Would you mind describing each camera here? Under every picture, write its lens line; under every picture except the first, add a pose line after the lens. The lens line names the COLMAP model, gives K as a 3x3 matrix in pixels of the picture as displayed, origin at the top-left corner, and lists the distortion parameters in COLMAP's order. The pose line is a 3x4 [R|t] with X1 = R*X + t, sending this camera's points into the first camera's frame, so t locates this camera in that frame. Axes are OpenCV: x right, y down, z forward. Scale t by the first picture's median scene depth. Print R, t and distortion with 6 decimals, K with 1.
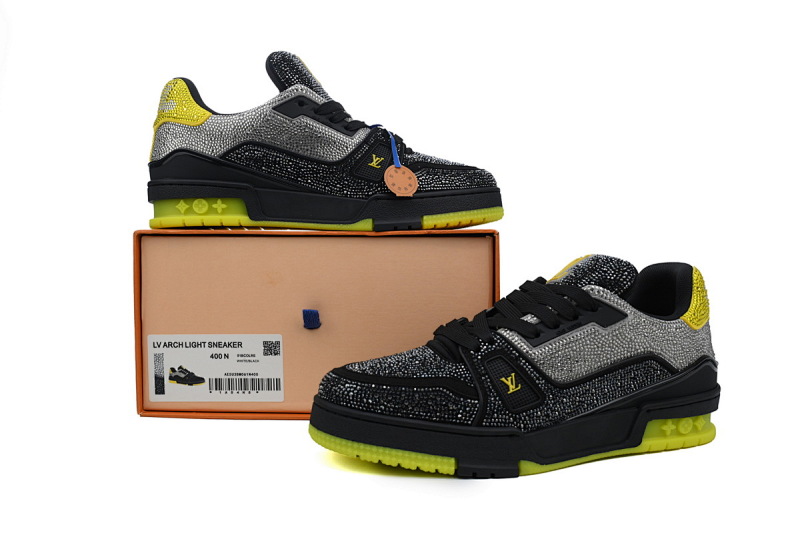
lens RADIAL K [[719.8, 0, 398.8], [0, 719.8, 265.9], [0, 0, 1]] dist [0.001651, 0.005423]
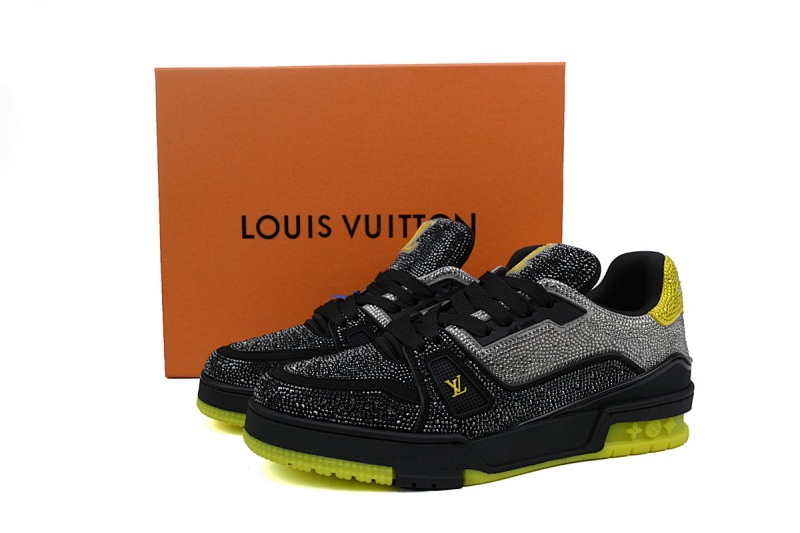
lens RADIAL K [[719.8, 0, 400.9], [0, 719.8, 266.9], [0, 0, 1]] dist [0.001651, 0.005423]
pose [[0.999750, -0.003083, -0.022166, 0.102213], [0.003798, 0.999472, 0.032282, -0.019007], [0.022055, -0.032358, 0.999233, 0.078729]]
